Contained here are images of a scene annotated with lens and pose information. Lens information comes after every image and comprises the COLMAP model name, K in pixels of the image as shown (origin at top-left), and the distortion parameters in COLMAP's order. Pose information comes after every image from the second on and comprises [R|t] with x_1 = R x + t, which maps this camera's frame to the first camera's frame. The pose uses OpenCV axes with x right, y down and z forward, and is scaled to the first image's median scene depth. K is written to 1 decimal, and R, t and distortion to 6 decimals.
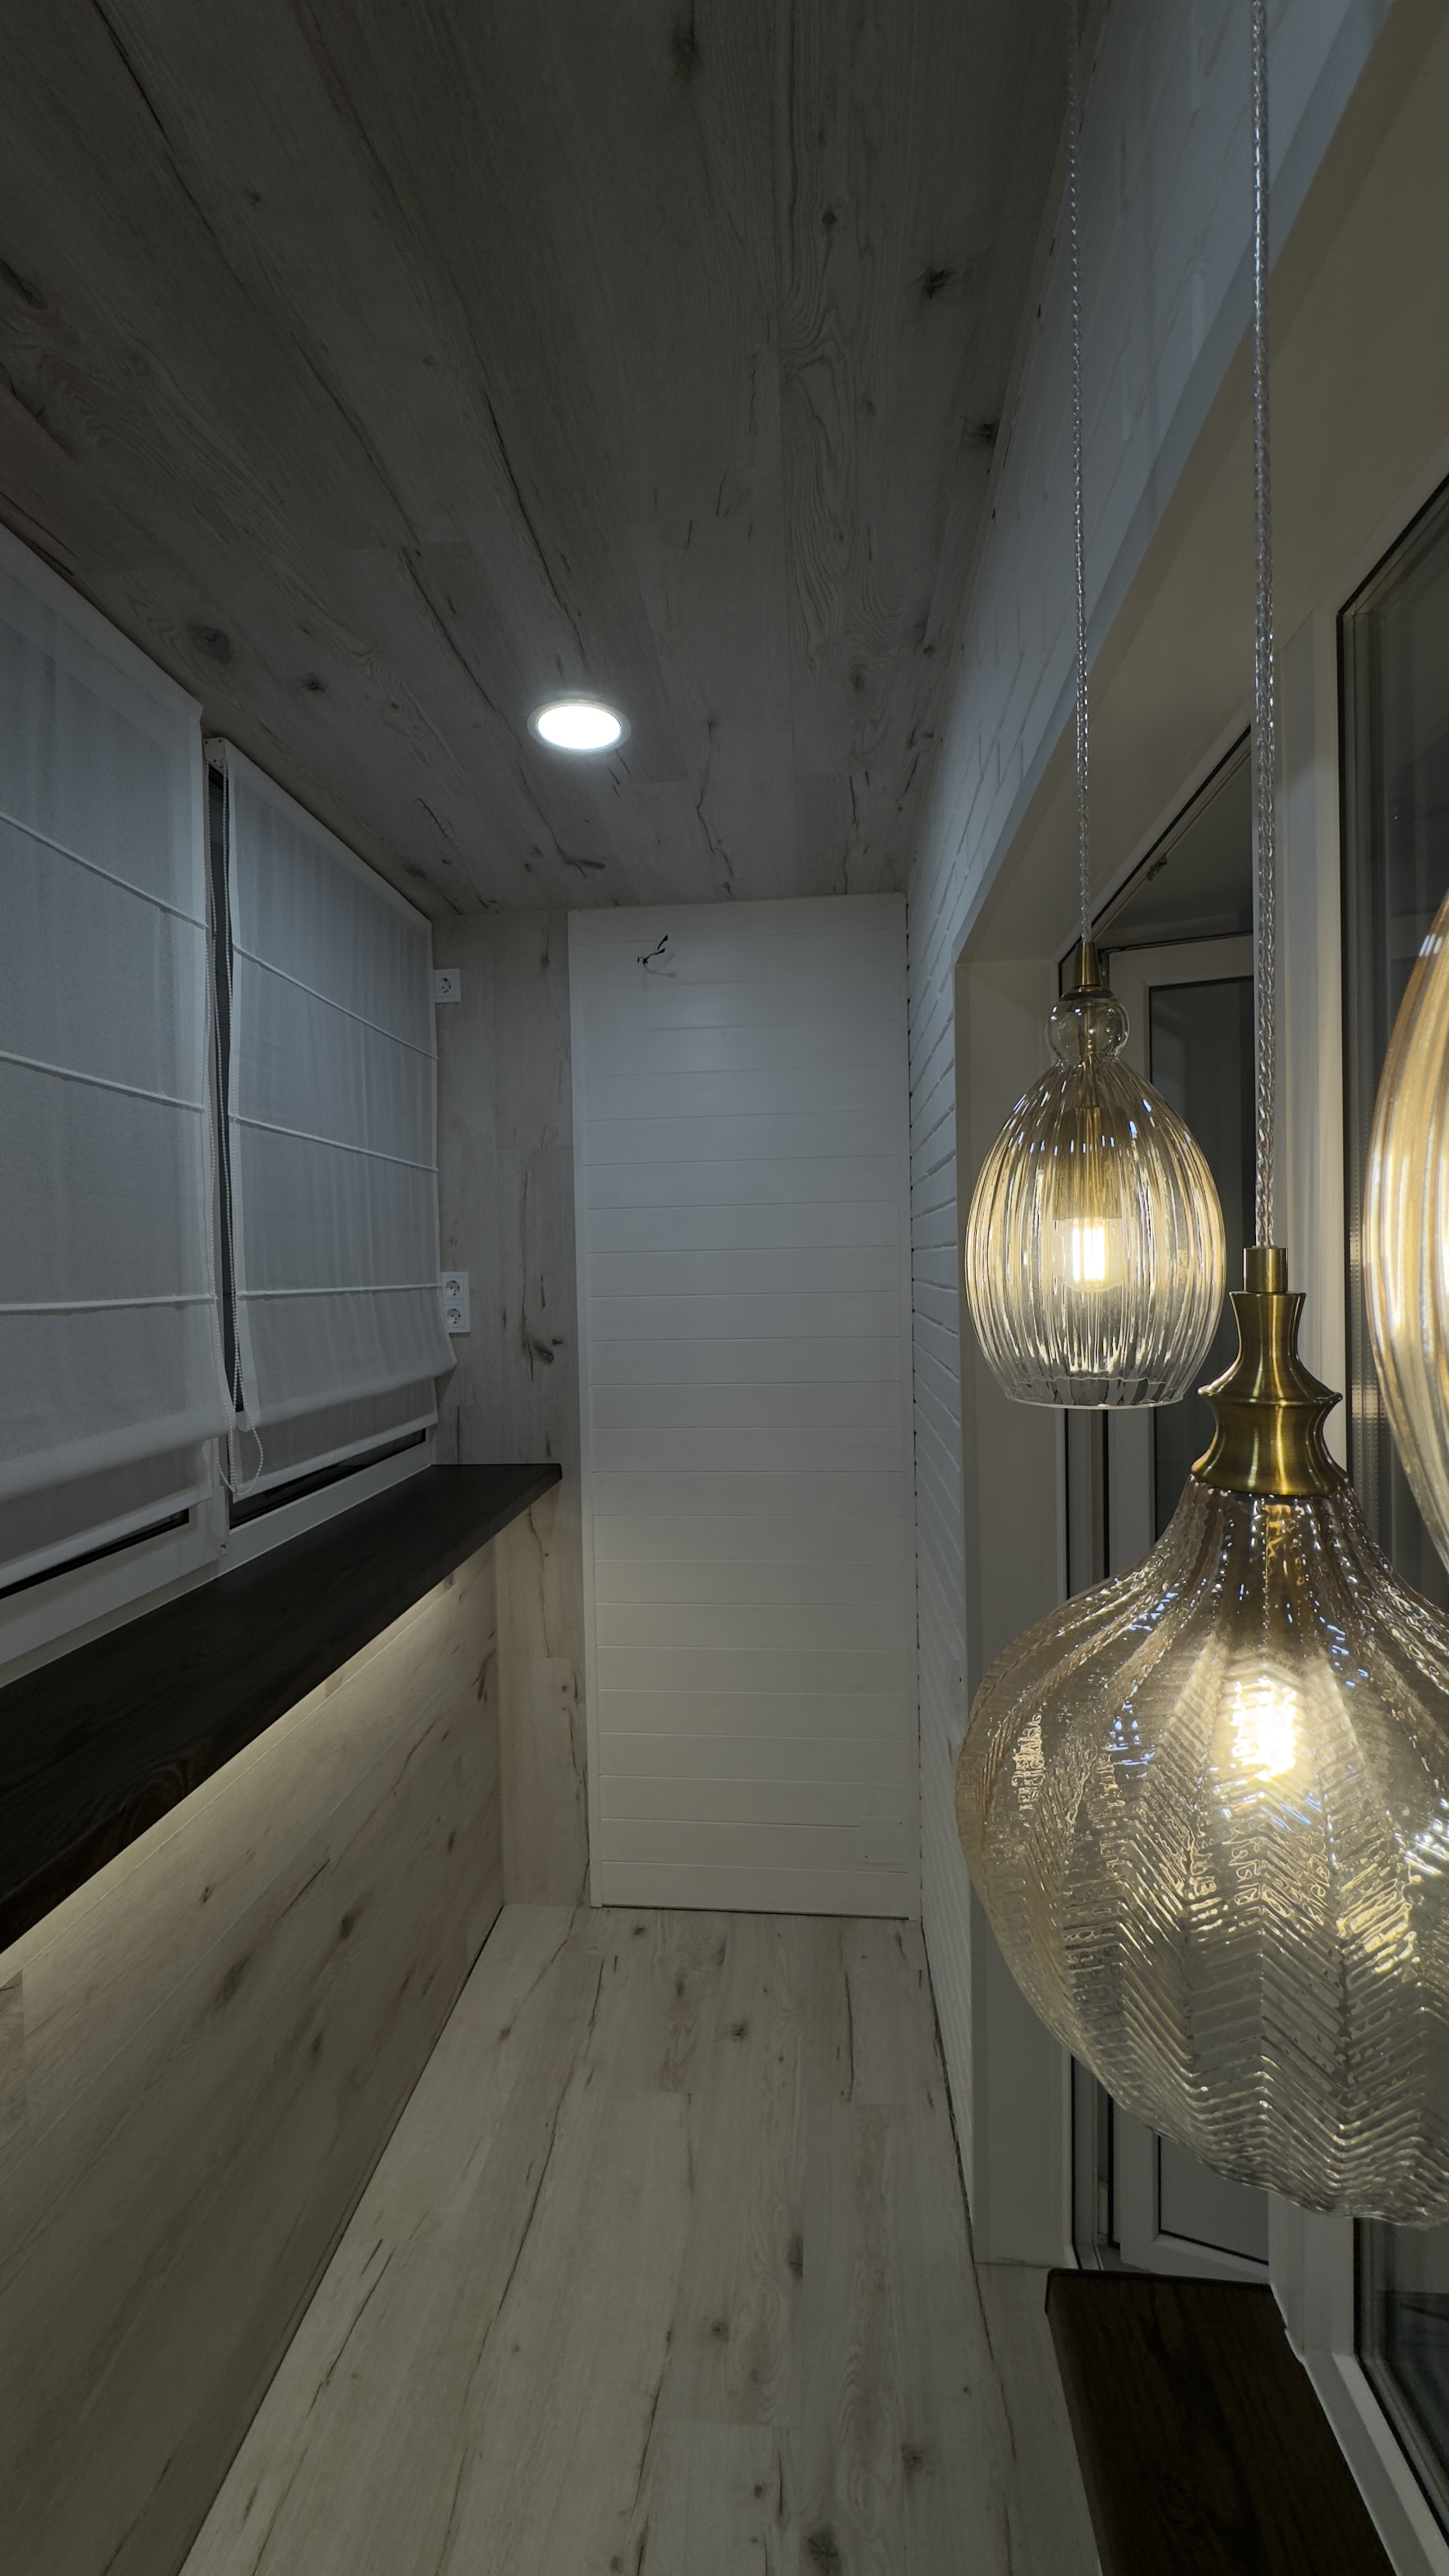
lens RADIAL K [[1026.5, 0, 724.5], [0, 1026.5, 1288.6], [0, 0, 1]] dist [0.001528, -0.000667]
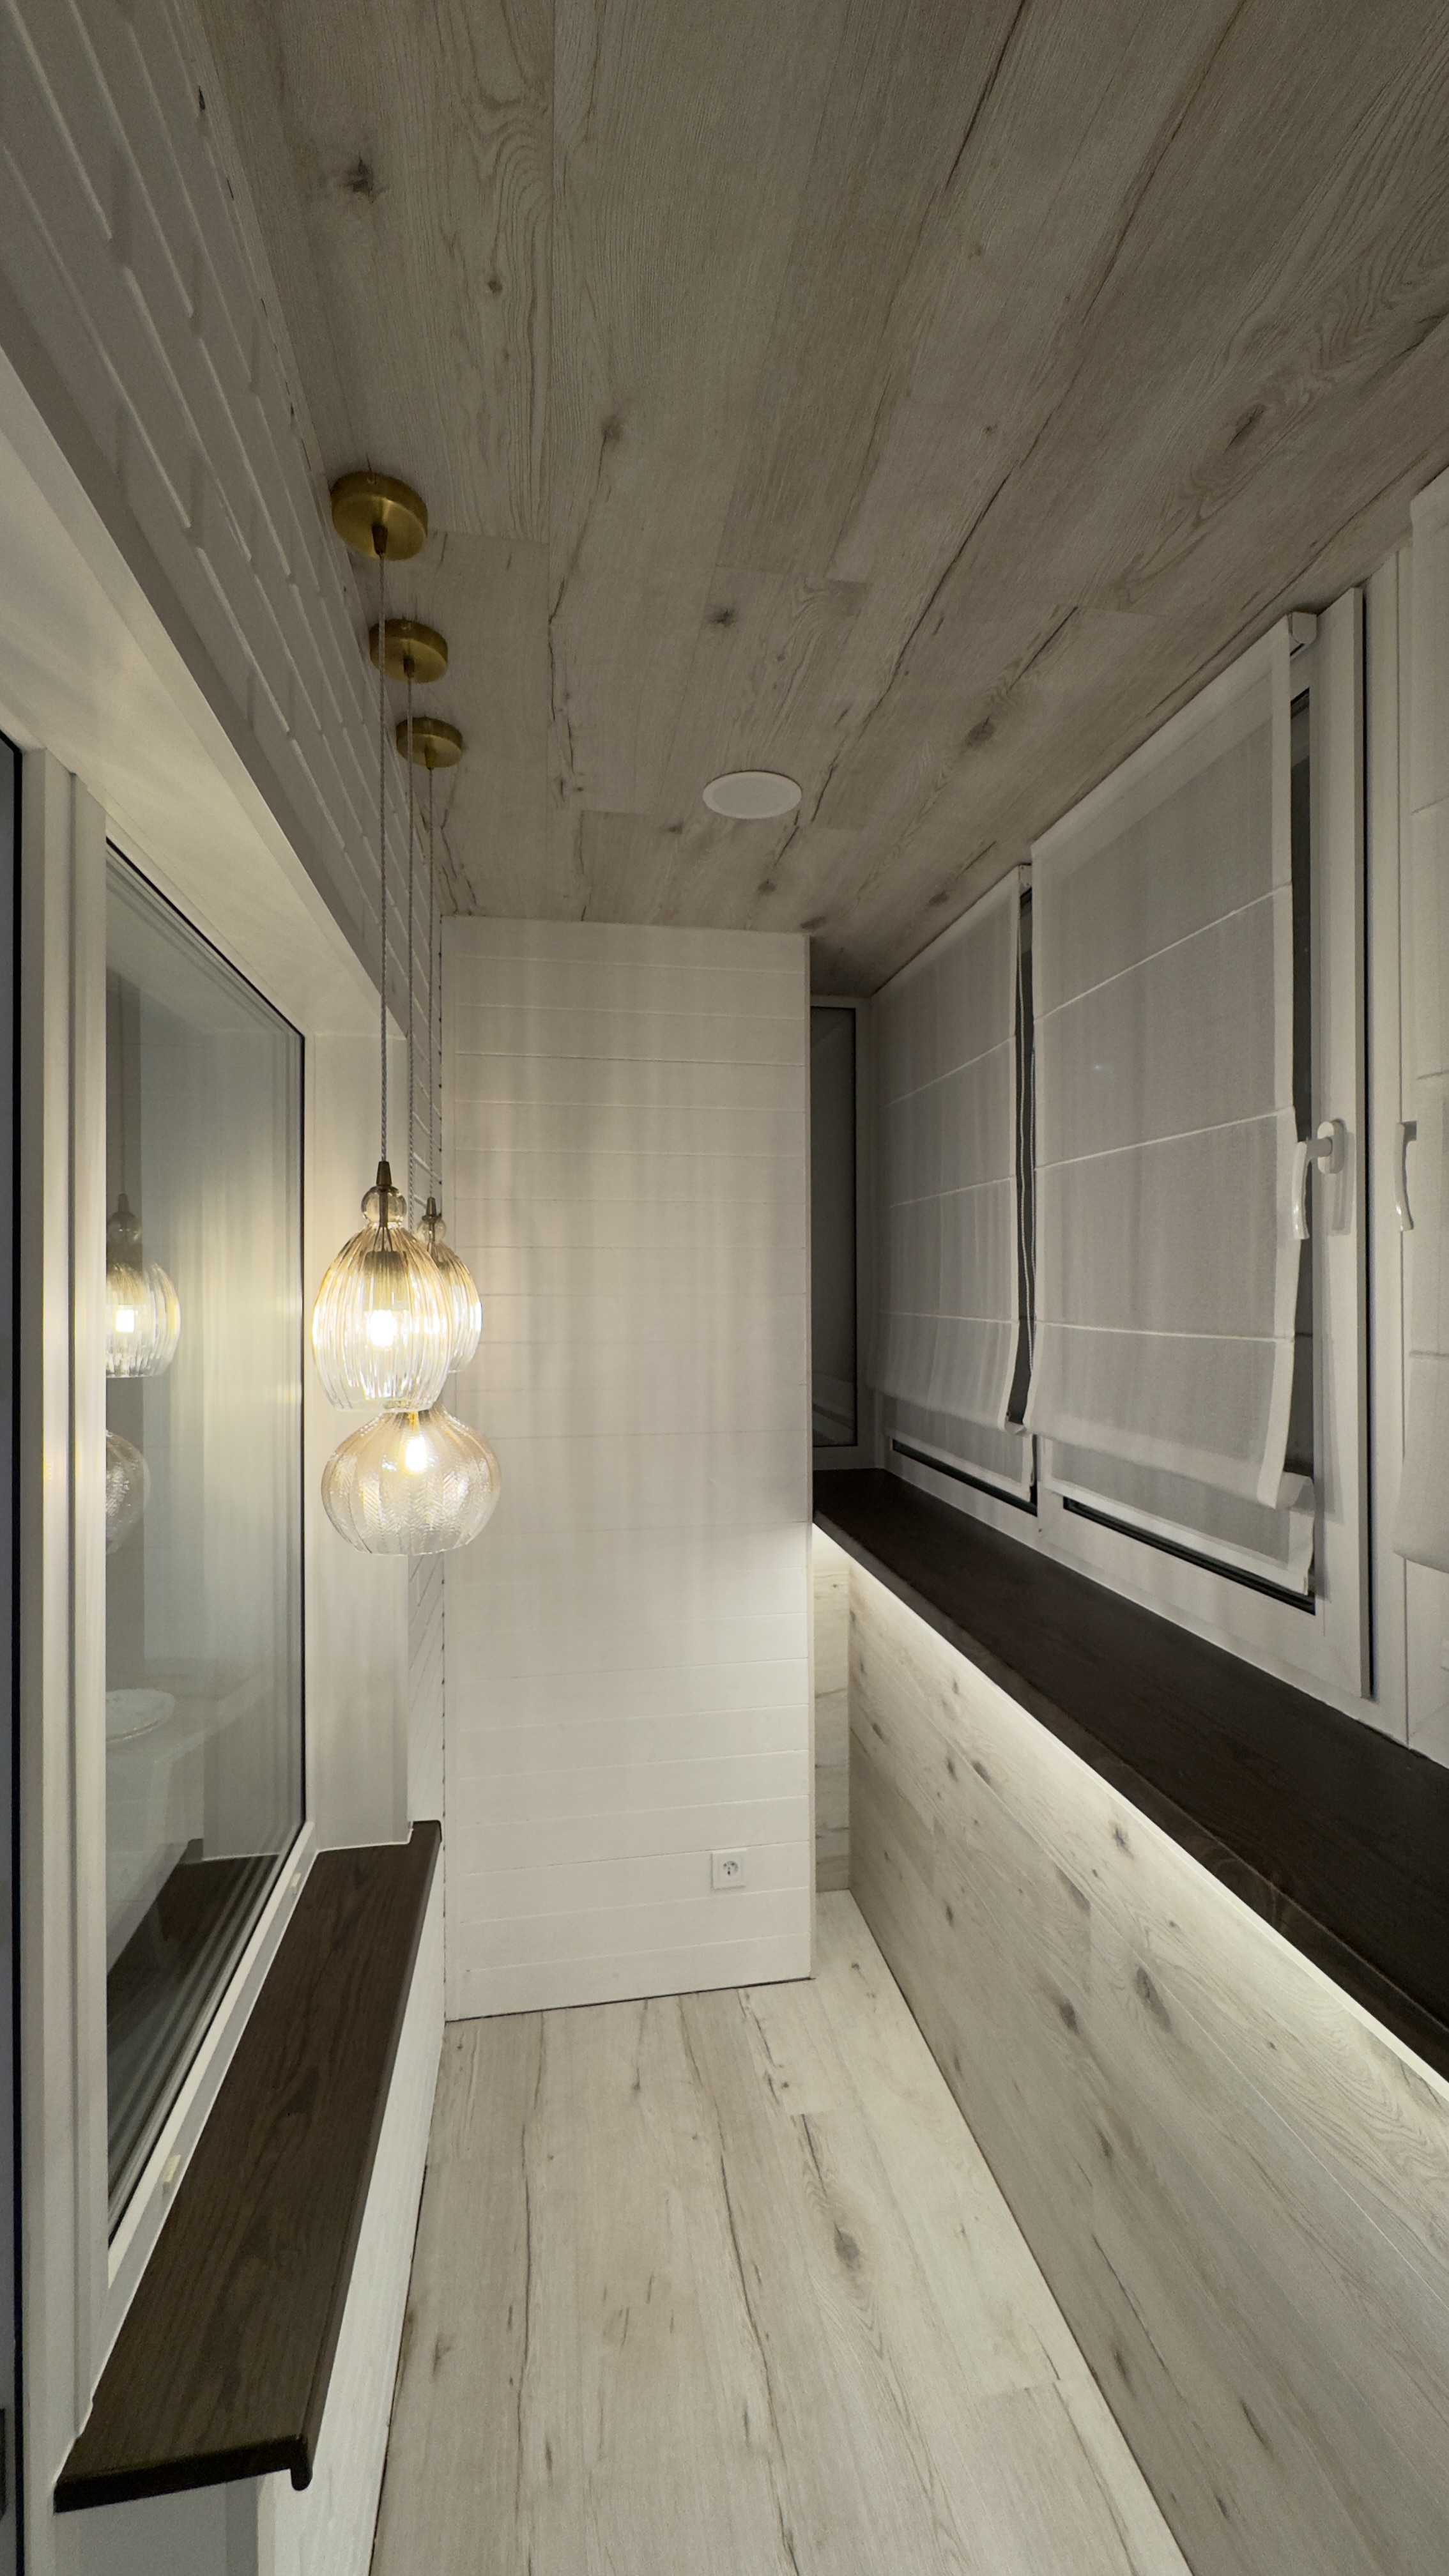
lens RADIAL K [[1027.9, 0, 724.5], [0, 1027.9, 1288.0], [0, 0, 1]] dist [-0.001819, -0.000105]
pose [[-0.966005, 0.025863, -0.257226, 0.134309], [0.019202, 0.999413, 0.028373, -0.082344], [0.257809, 0.022469, -0.965935, 1.630717]]
